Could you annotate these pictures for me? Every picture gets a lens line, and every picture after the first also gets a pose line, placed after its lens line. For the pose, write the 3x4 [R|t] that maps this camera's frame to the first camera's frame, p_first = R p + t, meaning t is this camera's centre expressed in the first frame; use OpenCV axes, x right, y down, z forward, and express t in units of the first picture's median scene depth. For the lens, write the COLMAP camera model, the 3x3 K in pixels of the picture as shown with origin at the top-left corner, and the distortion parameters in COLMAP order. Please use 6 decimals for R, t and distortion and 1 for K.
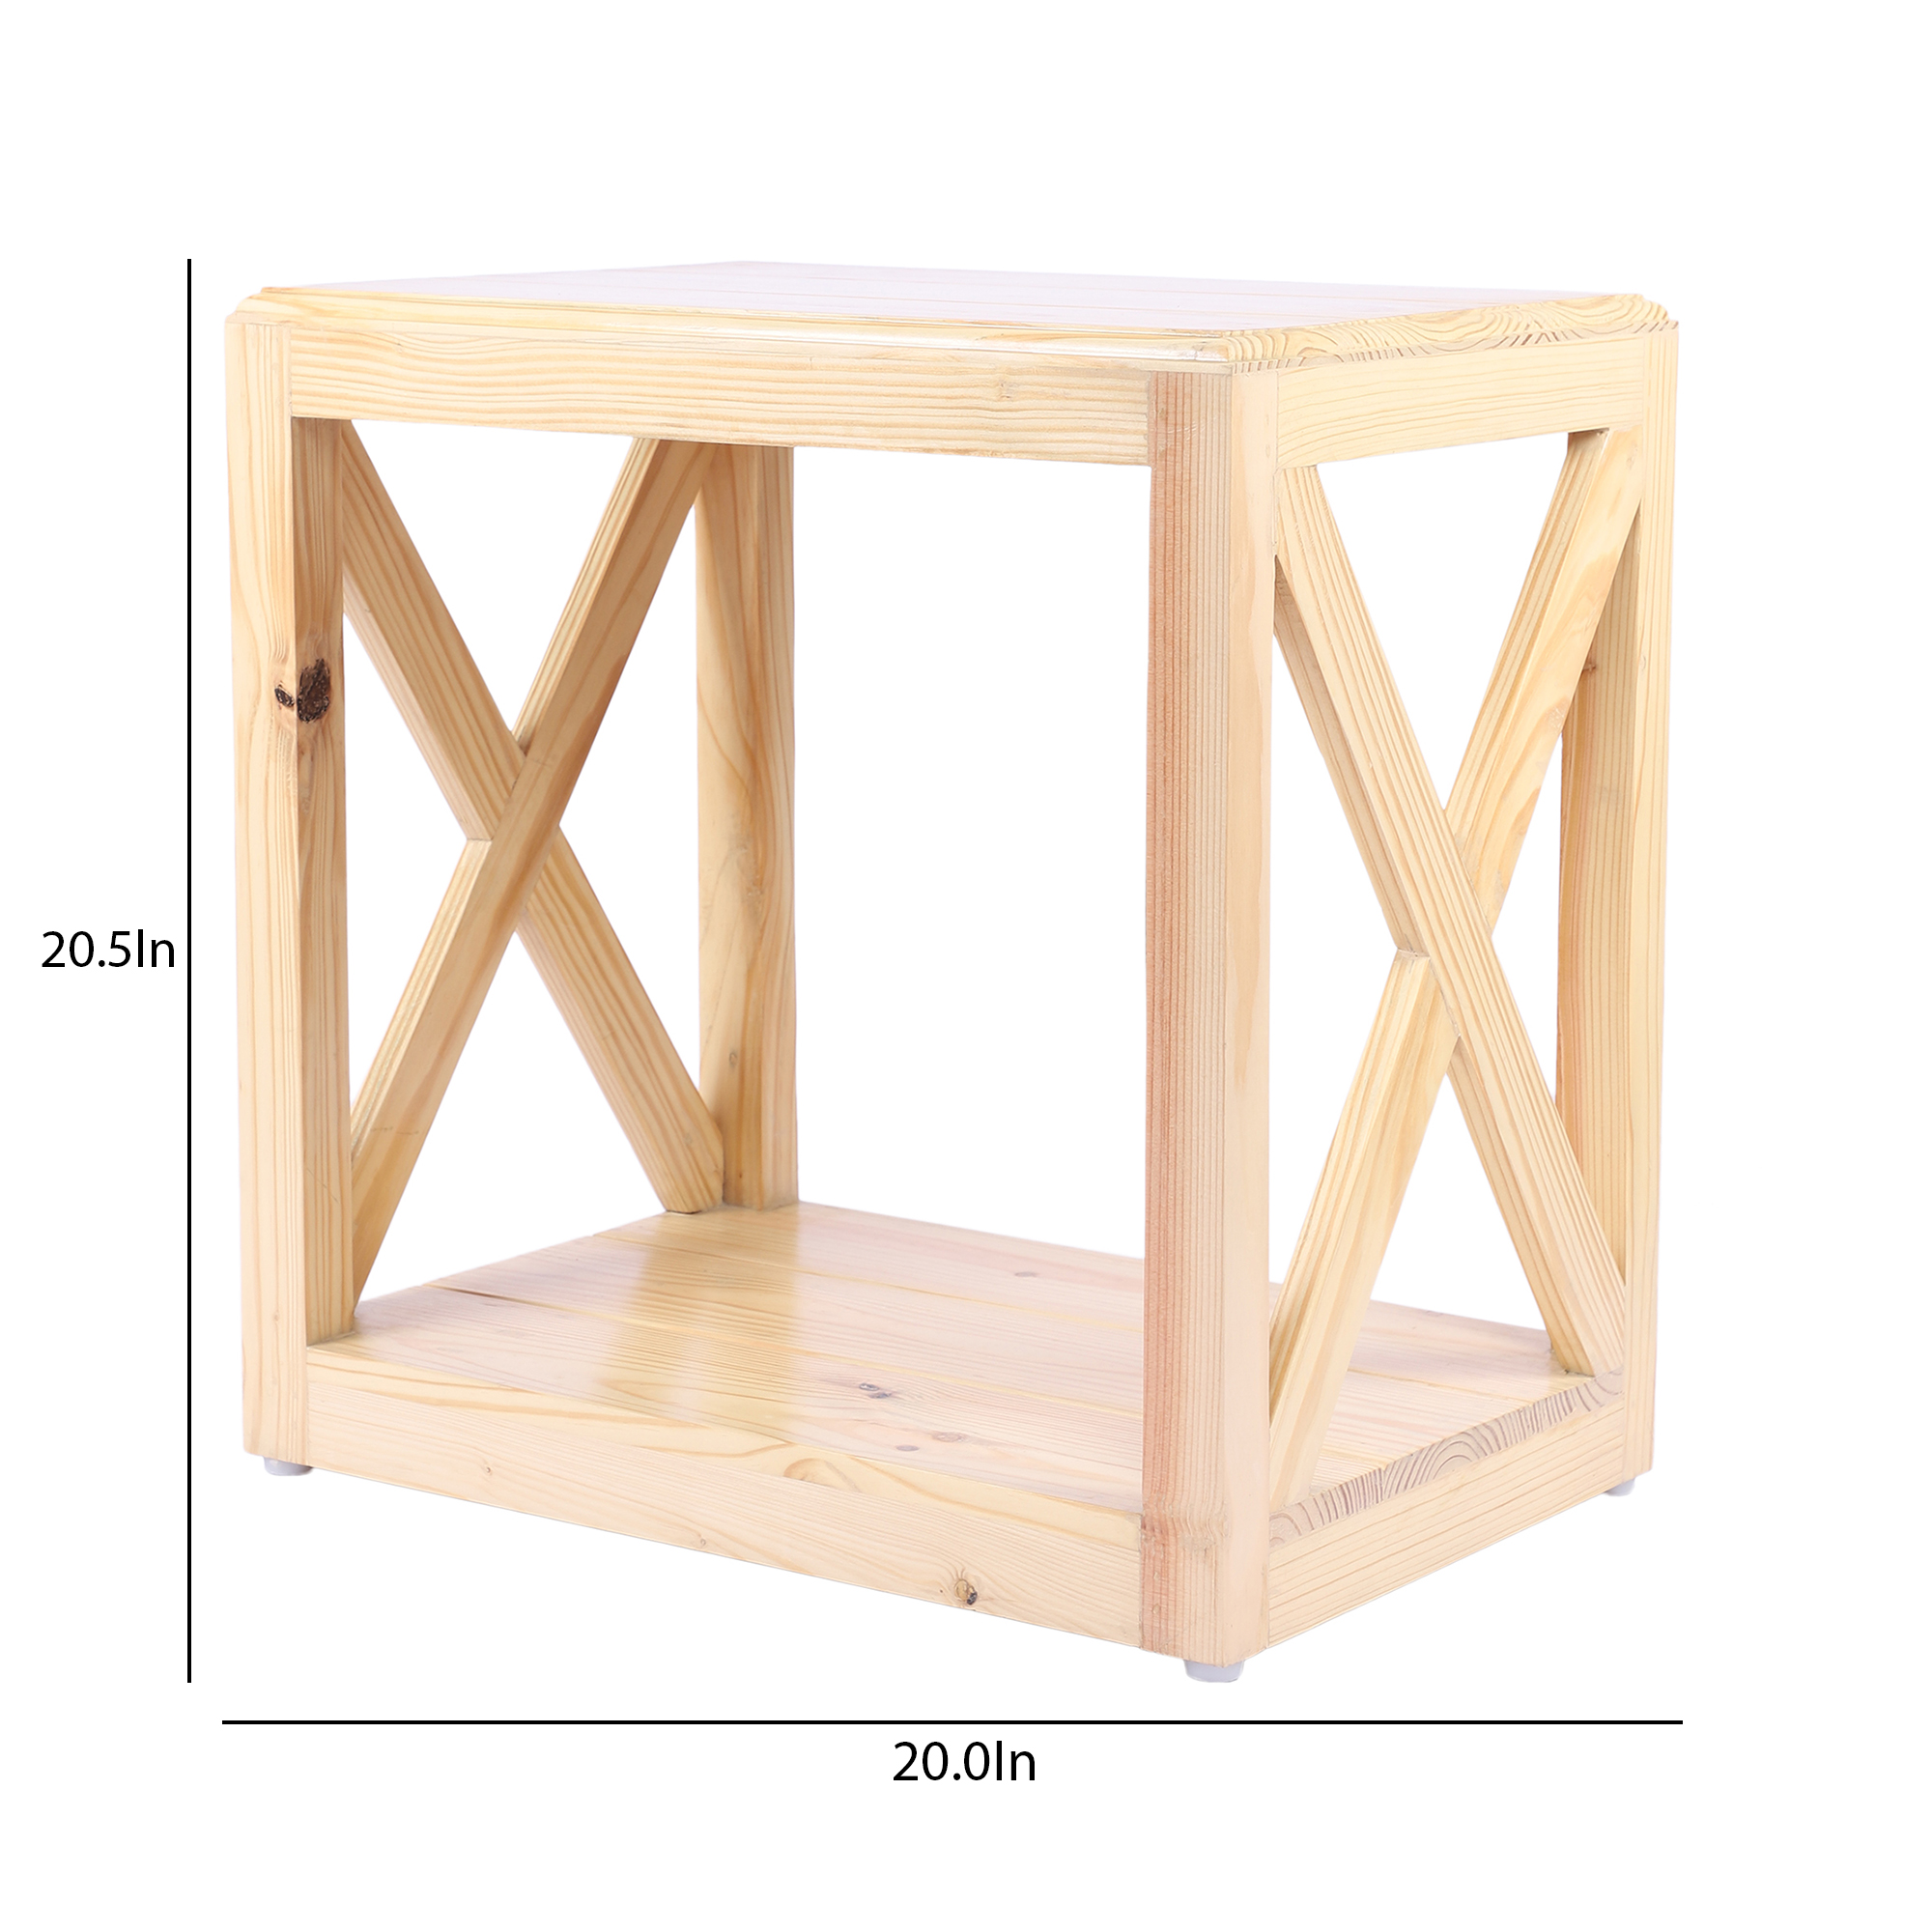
lens RADIAL K [[5320.7, 0, 968.8], [0, 5320.7, 747.5], [0, 0, 1]] dist [0.273542, -1.007192]
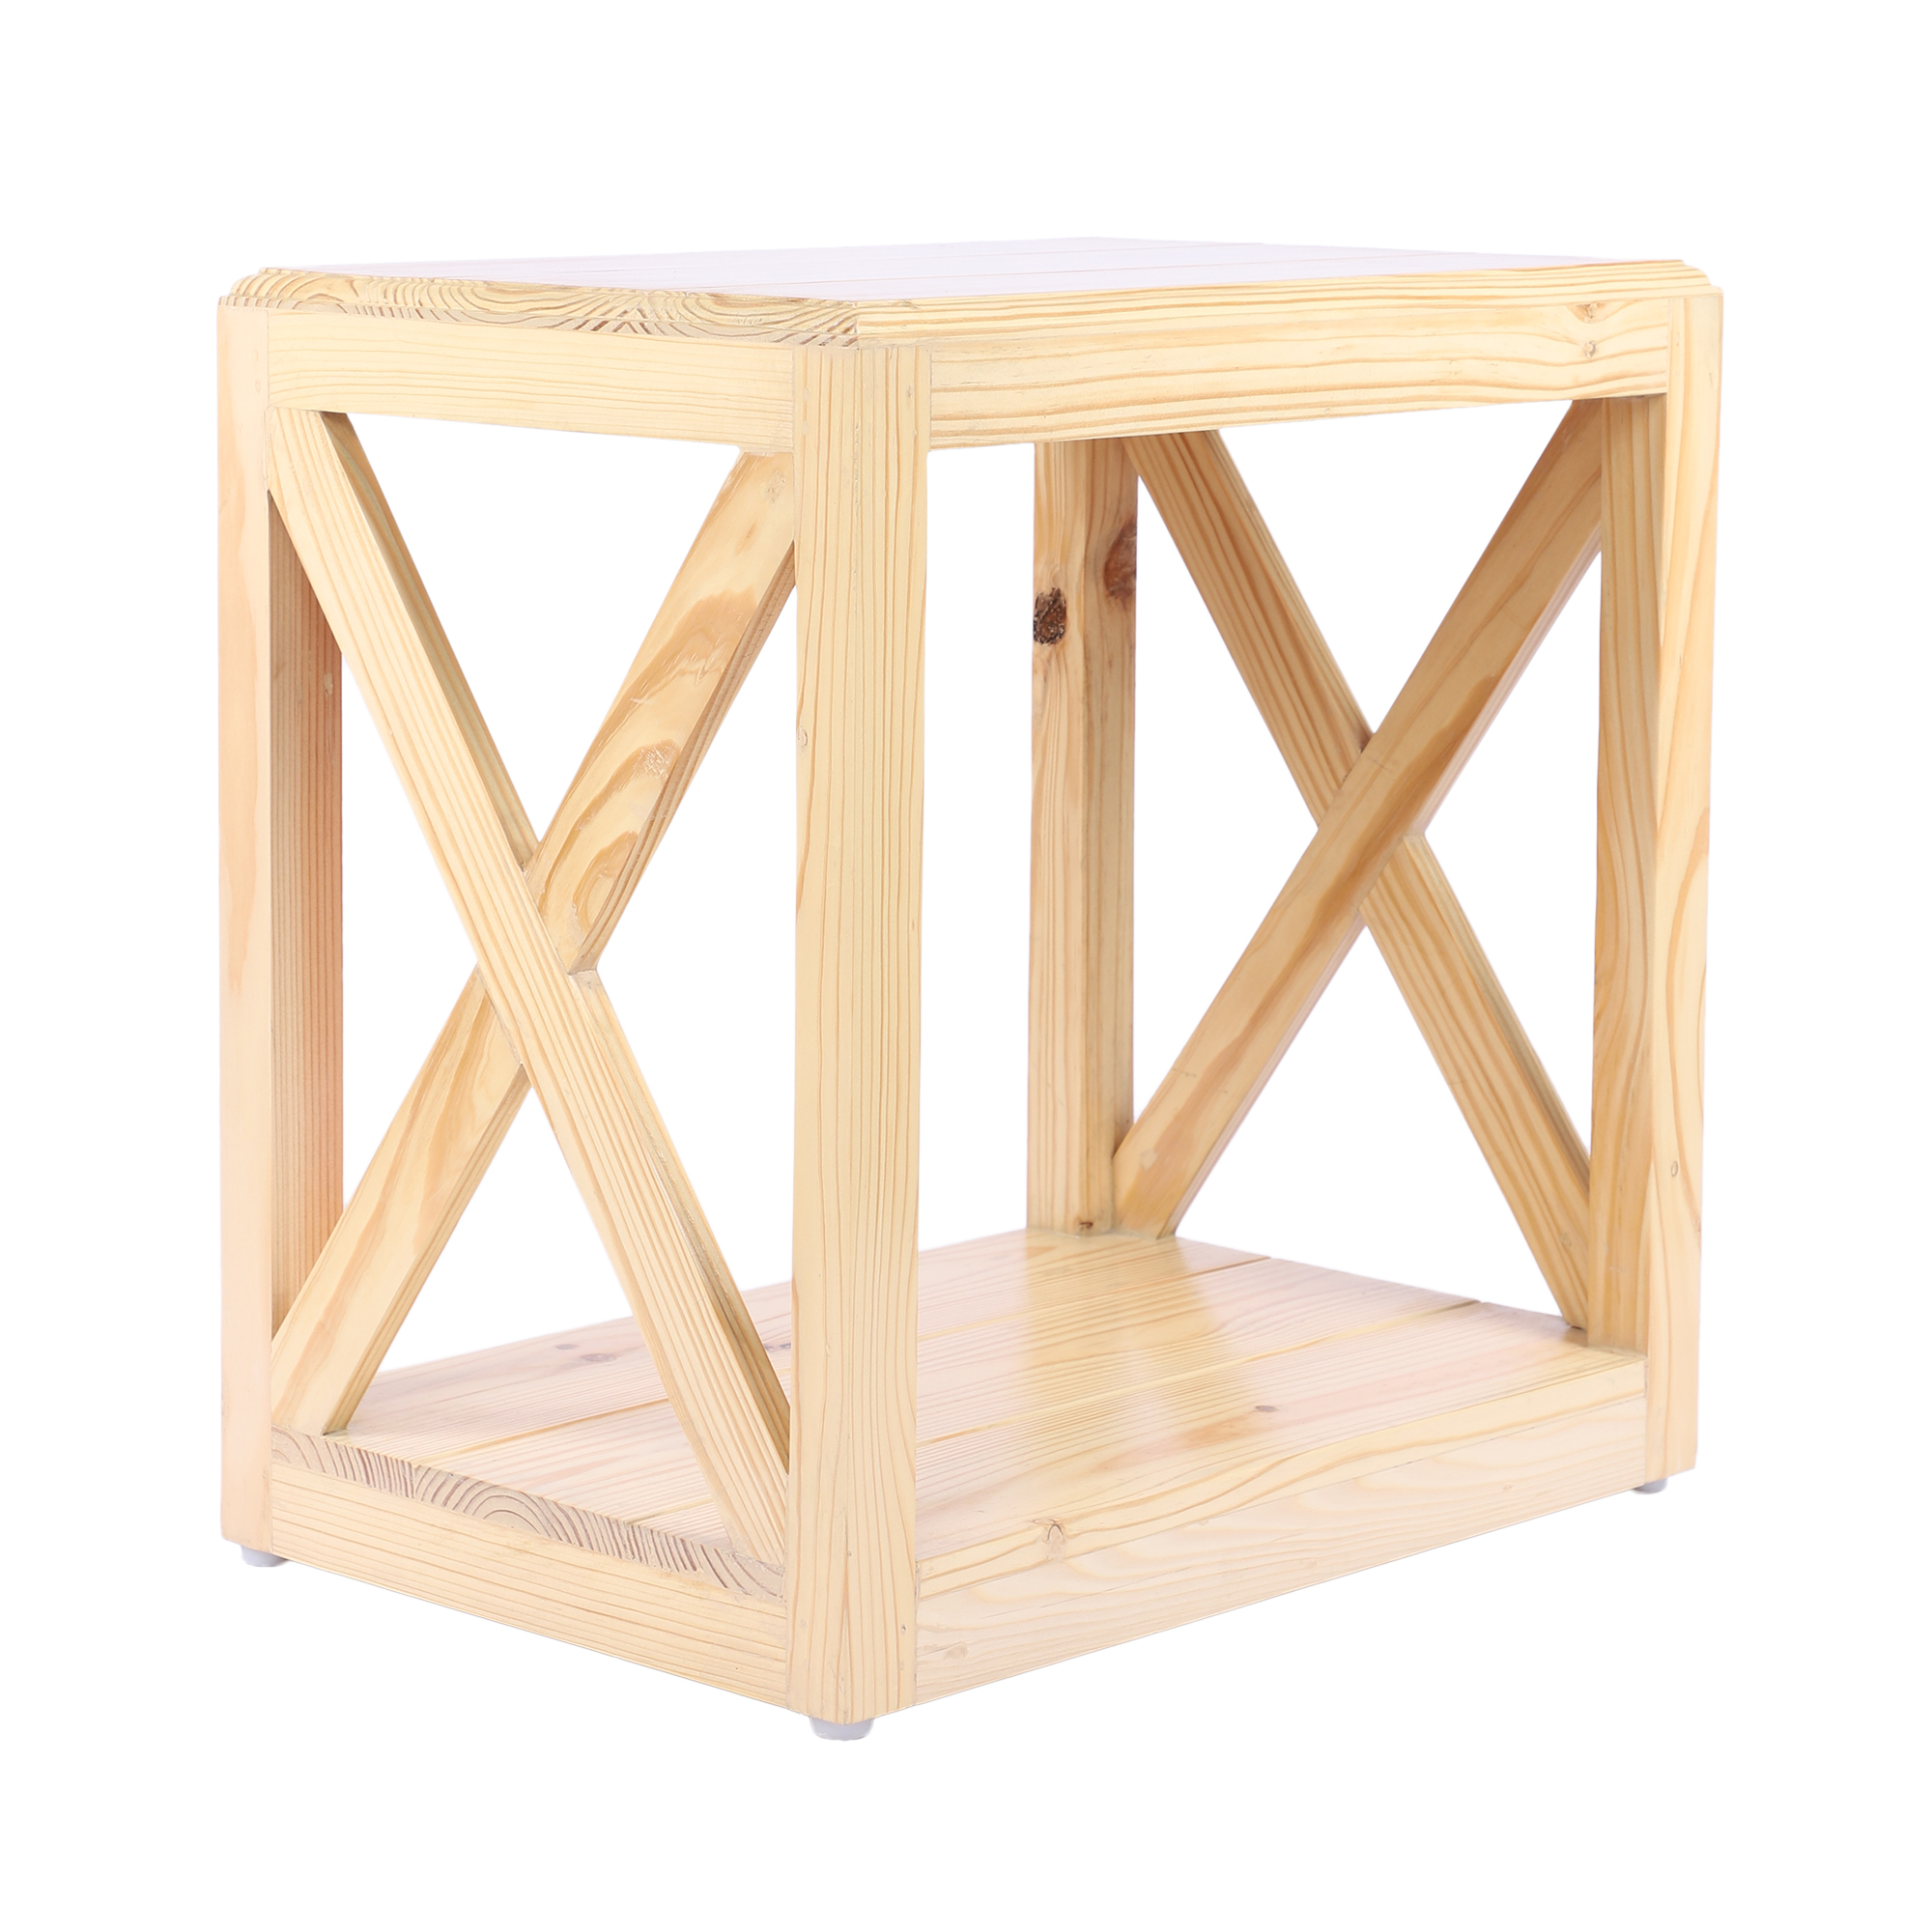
lens RADIAL K [[5667.1, 0, 972.5], [0, 5667.1, 767.5], [0, 0, 1]] dist [0.223262, -0.131404]
pose [[-0.156610, 0.126042, -0.979585, 1.107143], [-0.140575, 0.978881, 0.148426, -0.163950], [0.977605, 0.160950, -0.135585, 1.277119]]
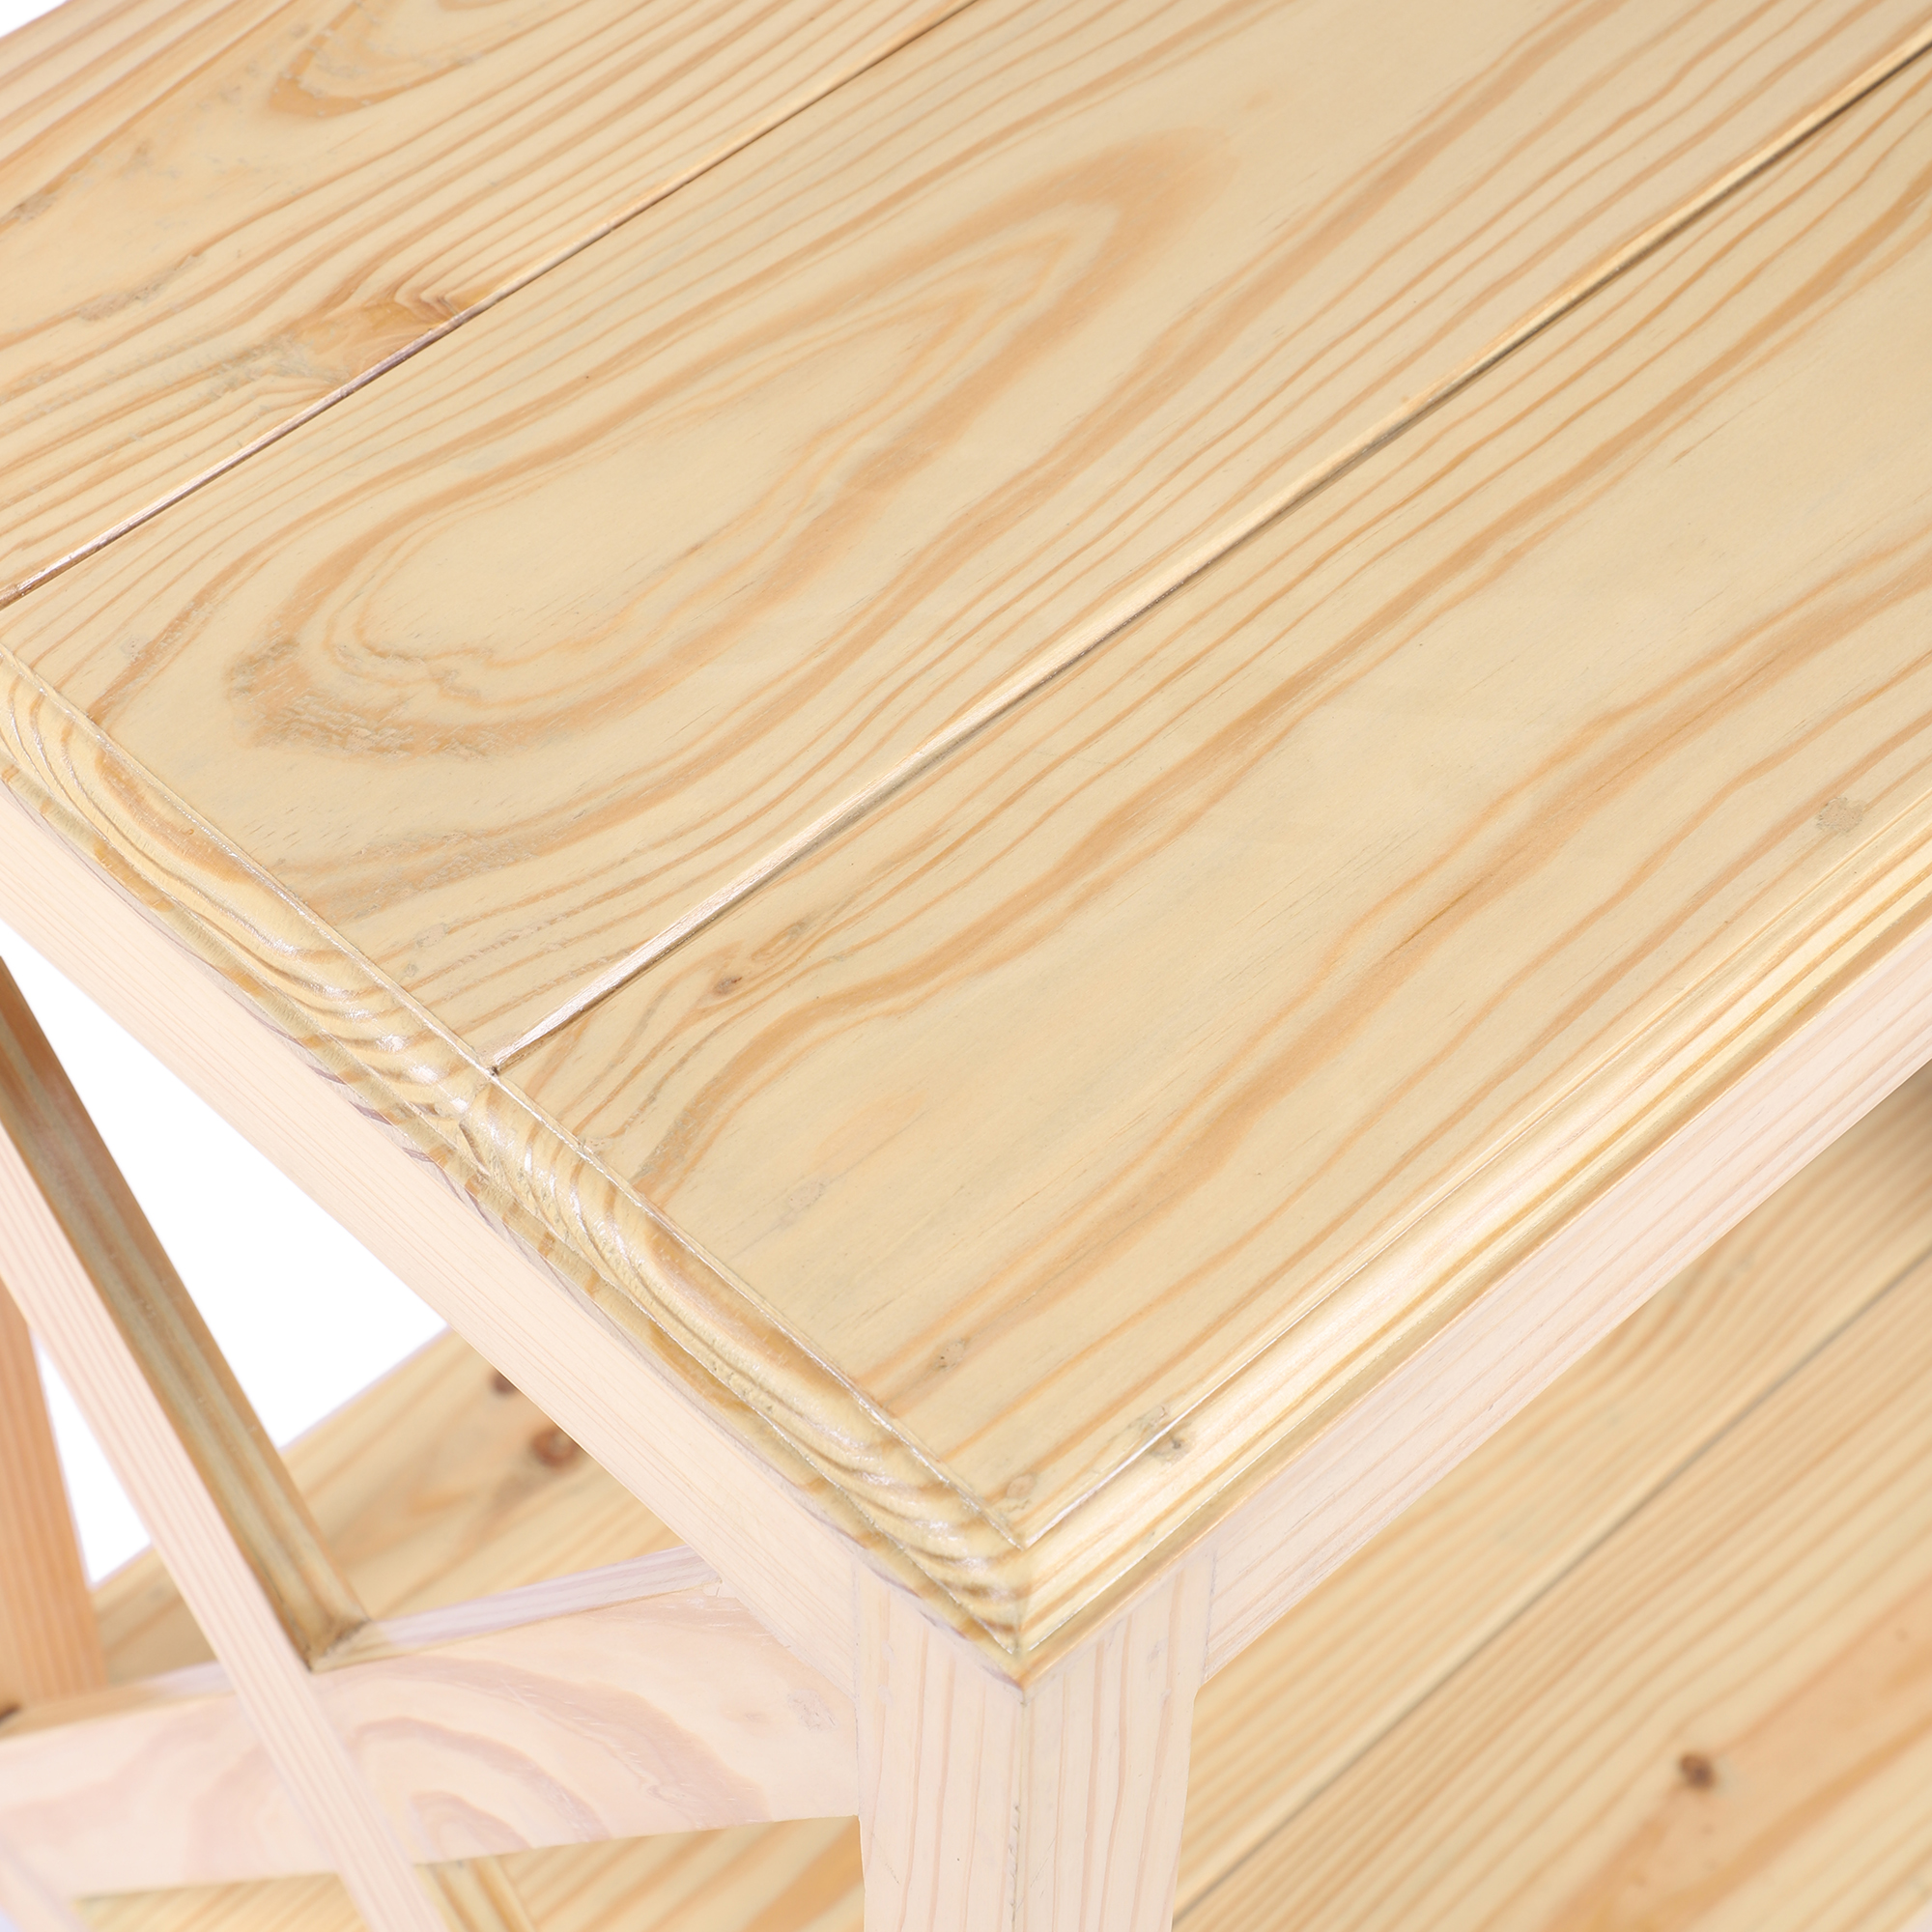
lens RADIAL K [[4740.8, 0, 929.7], [0, 4740.8, 962.4], [0, 0, 1]] dist [0.181396, 0.405017]
pose [[-0.194012, 0.752842, -0.628958, 0.305684], [-0.140598, 0.613182, 0.777329, -0.353363], [0.970872, 0.239241, -0.013117, 1.101213]]
